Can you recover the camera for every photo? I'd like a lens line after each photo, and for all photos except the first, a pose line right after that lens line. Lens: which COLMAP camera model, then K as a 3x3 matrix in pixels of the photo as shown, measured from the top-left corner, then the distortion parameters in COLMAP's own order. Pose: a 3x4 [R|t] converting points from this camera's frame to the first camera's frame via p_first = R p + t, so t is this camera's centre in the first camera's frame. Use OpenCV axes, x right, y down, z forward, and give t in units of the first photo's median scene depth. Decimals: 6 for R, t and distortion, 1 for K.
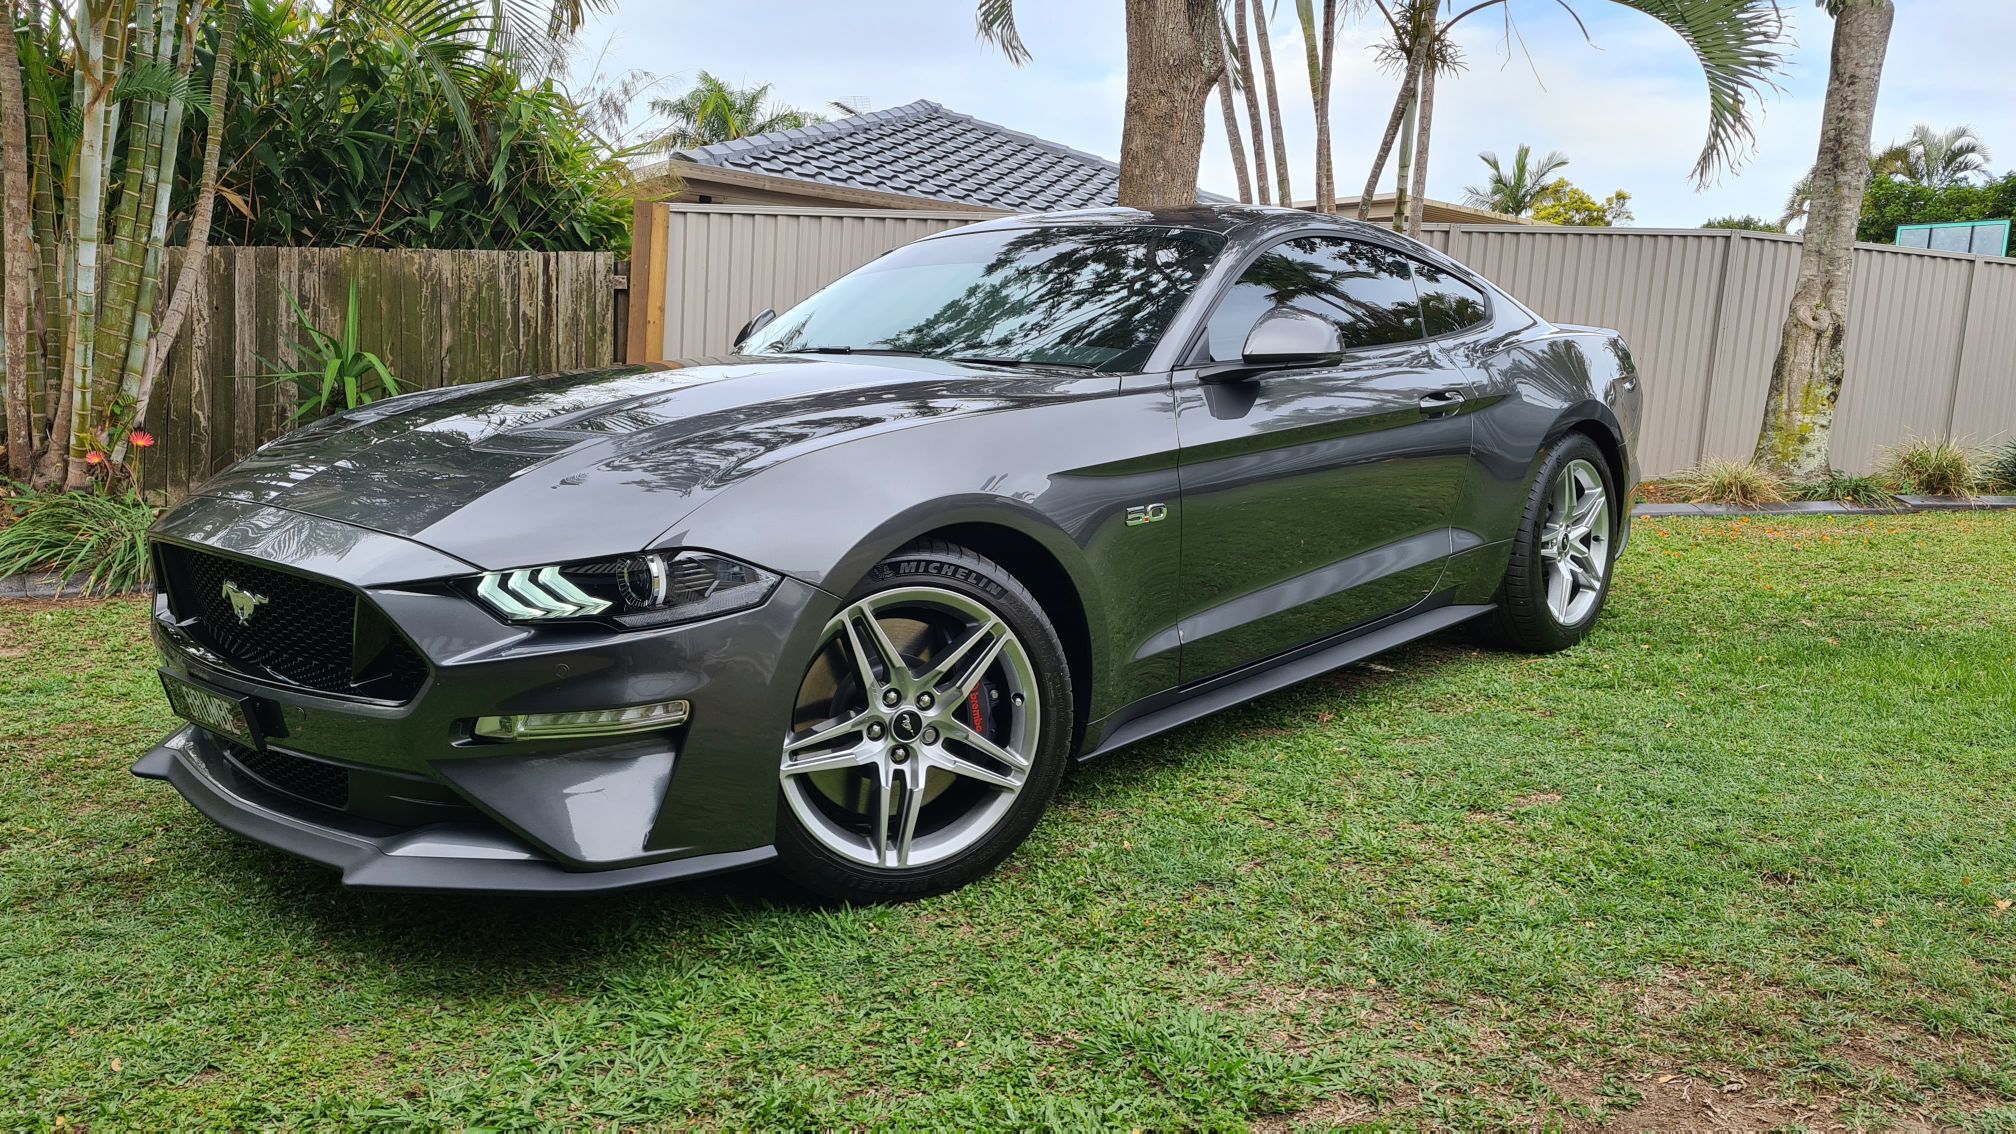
lens RADIAL K [[1528.3, 0, 1026.4], [0, 1528.3, 565.0], [0, 0, 1]] dist [0.057239, -0.040975]
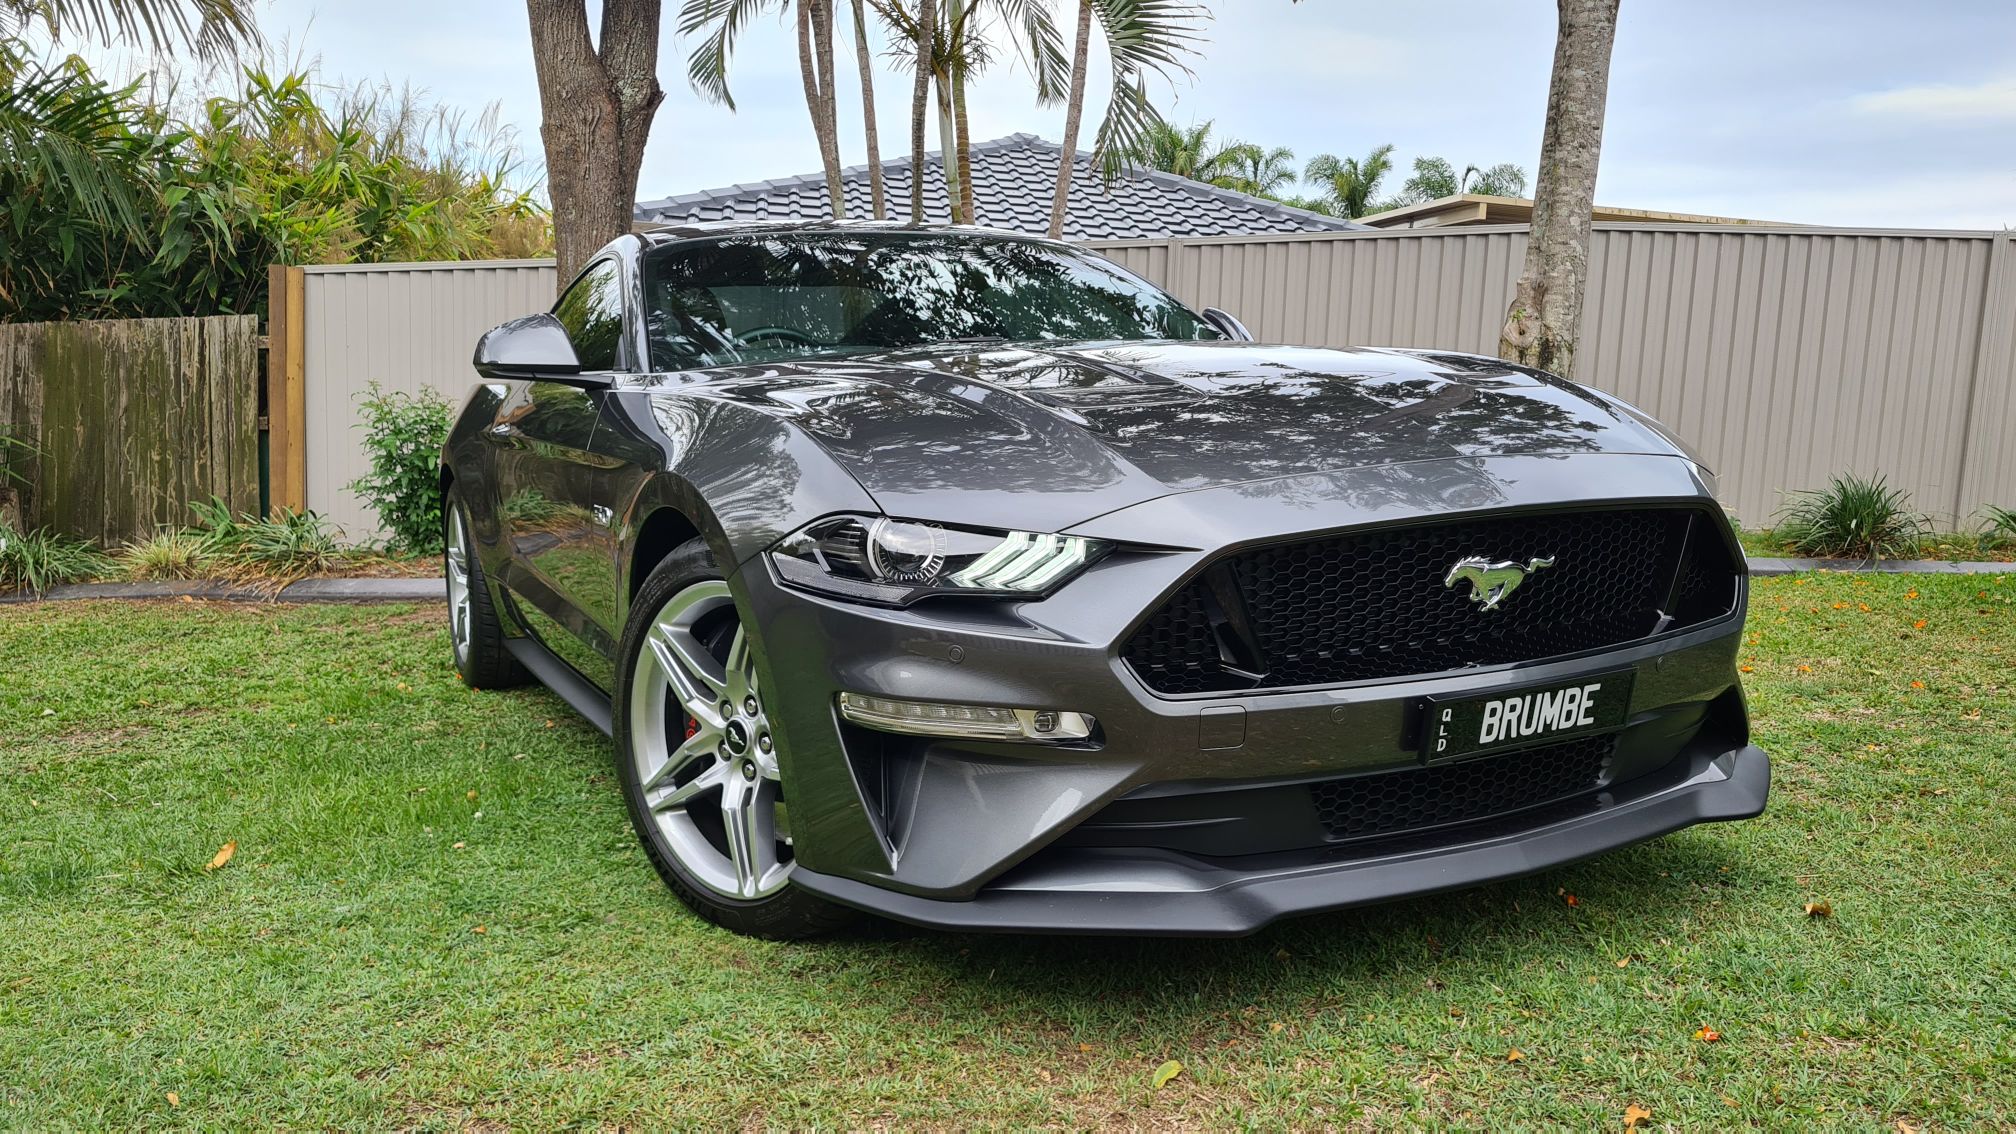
lens RADIAL K [[1525.8, 0, 1035.5], [0, 1525.8, 577.1], [0, 0, 1]] dist [0.060016, -0.045364]
pose [[0.935275, 0.016423, -0.353541, 0.808603], [-0.020505, 0.999759, -0.007805, -0.030211], [0.353328, 0.014549, 0.935386, 0.243299]]
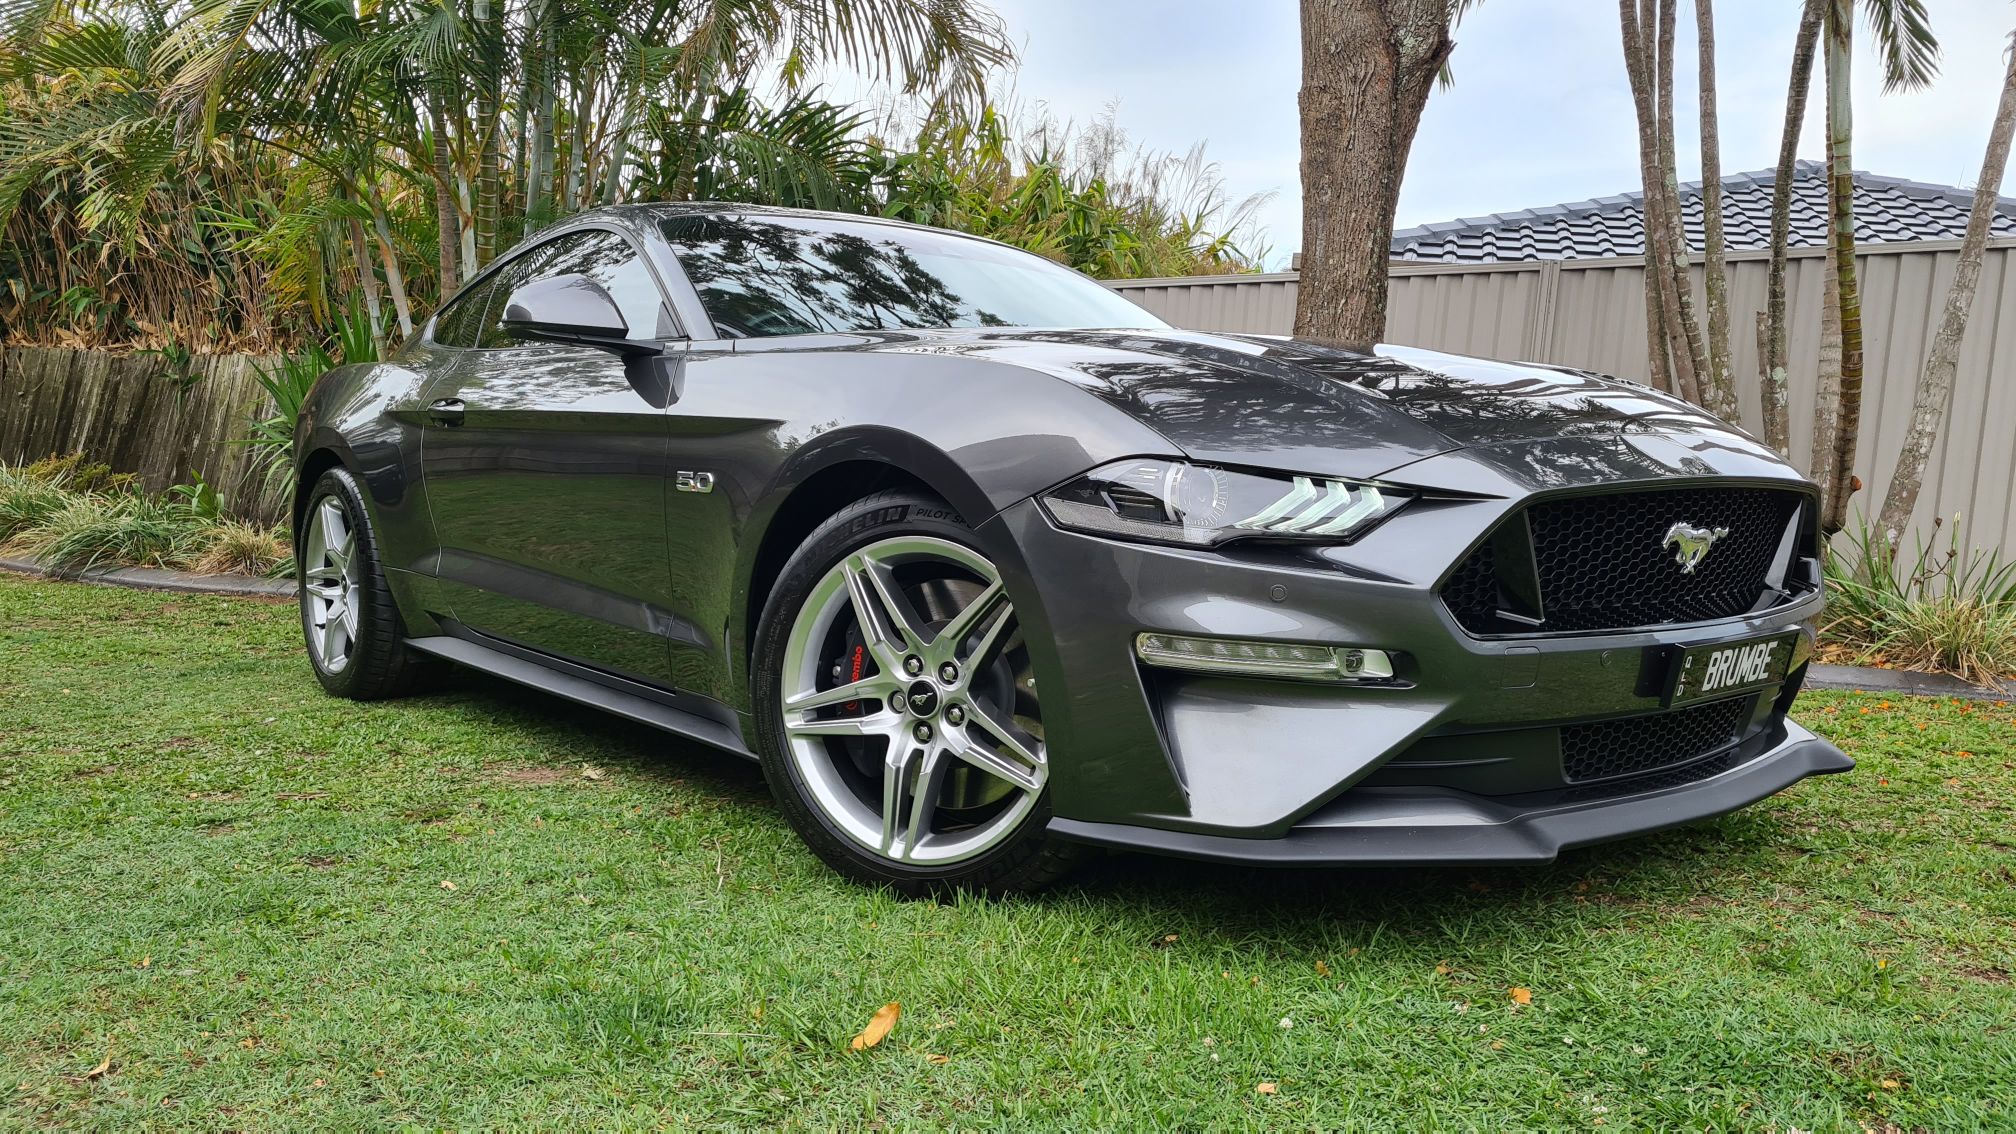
lens RADIAL K [[1528.4, 0, 1026.8], [0, 1528.4, 568.9], [0, 0, 1]] dist [0.061921, -0.047921]
pose [[0.991251, 0.026478, -0.129309, 0.680667], [-0.034448, 0.997616, -0.059791, -0.002427], [0.127418, 0.063722, 0.989800, 0.208729]]
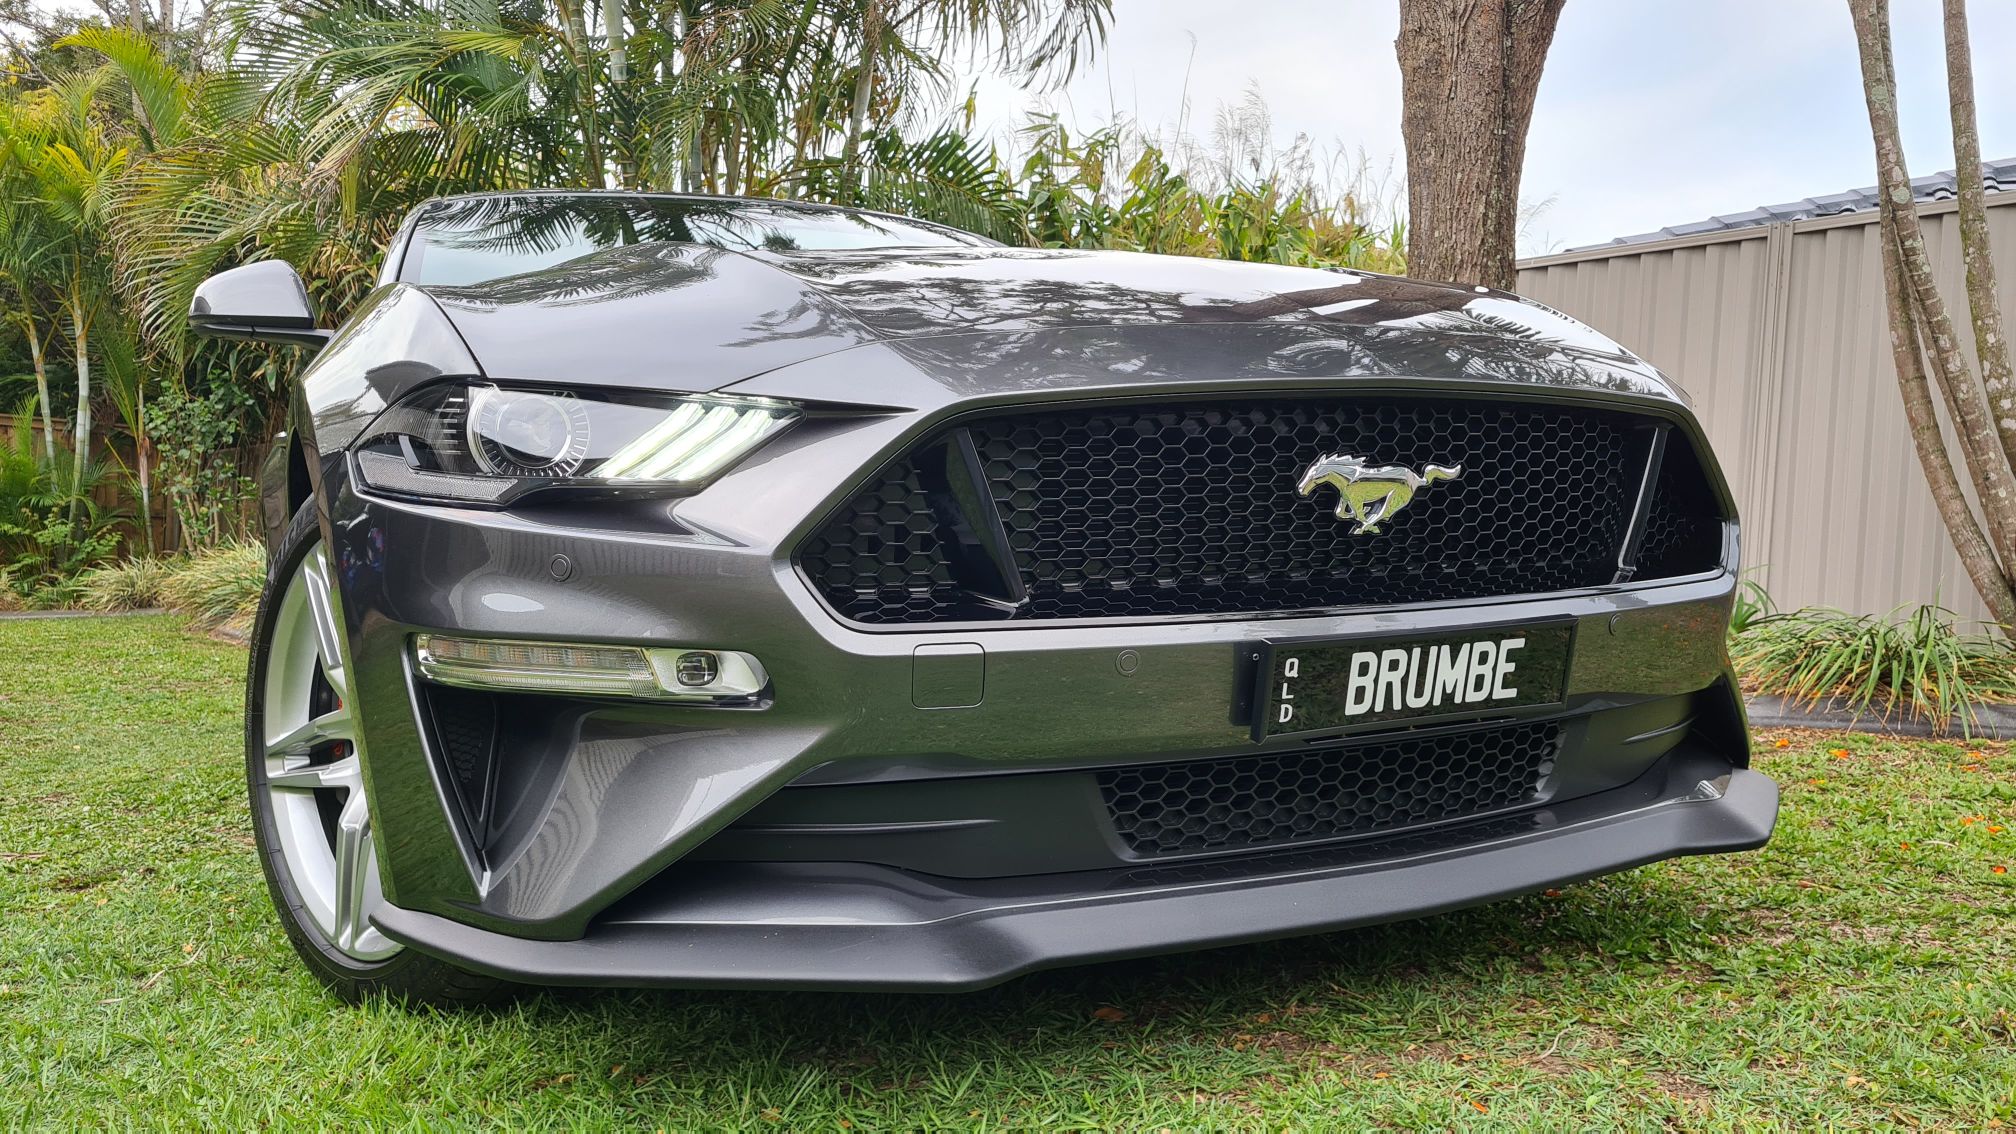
lens RADIAL K [[1525.8, 0, 1035.5], [0, 1525.8, 577.1], [0, 0, 1]] dist [0.060016, -0.045364]
pose [[0.931465, -0.006630, -0.363770, 0.820731], [-0.028683, 0.995384, -0.091588, 0.000472], [0.362698, 0.095745, 0.926975, 0.350352]]
